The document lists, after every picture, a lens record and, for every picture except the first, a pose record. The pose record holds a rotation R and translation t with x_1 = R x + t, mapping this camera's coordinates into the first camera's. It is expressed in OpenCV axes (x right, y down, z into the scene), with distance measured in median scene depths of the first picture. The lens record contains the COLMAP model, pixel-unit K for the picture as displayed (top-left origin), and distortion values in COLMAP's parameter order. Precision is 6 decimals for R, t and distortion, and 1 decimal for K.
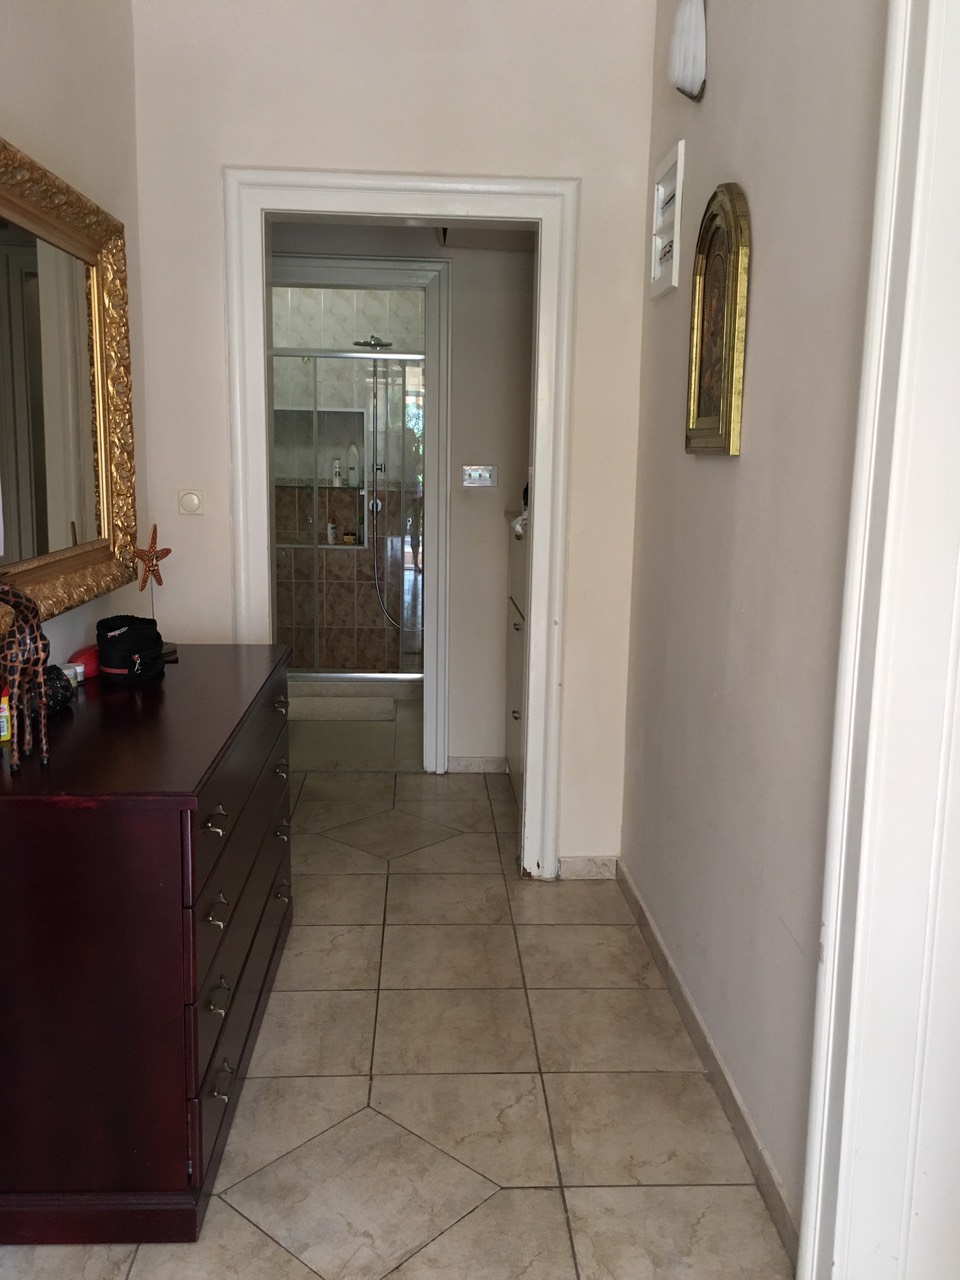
lens RADIAL K [[1063.5, 0, 479.7], [0, 1063.5, 637.8], [0, 0, 1]] dist [0.004714, 0.003104]
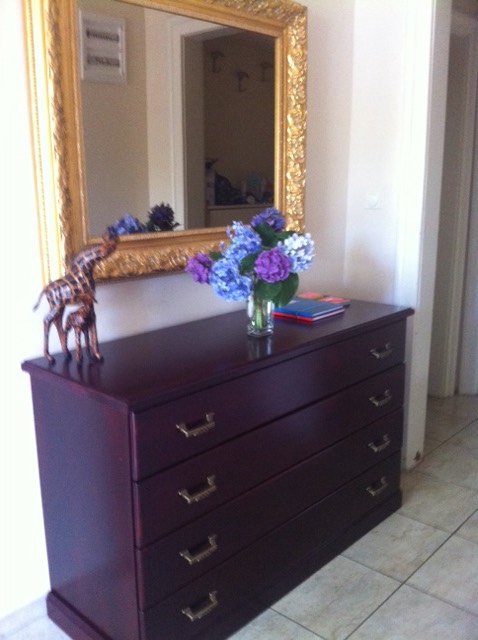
lens RADIAL K [[616.7, 0, 238.7], [0, 616.7, 320.7], [0, 0, 1]] dist [-0.052959, 0.000000]
pose [[0.692296, 0.135239, -0.708827, 0.245479], [-0.094607, 0.990813, 0.096639, -0.033834], [0.715385, 0.000157, 0.698731, 0.350143]]
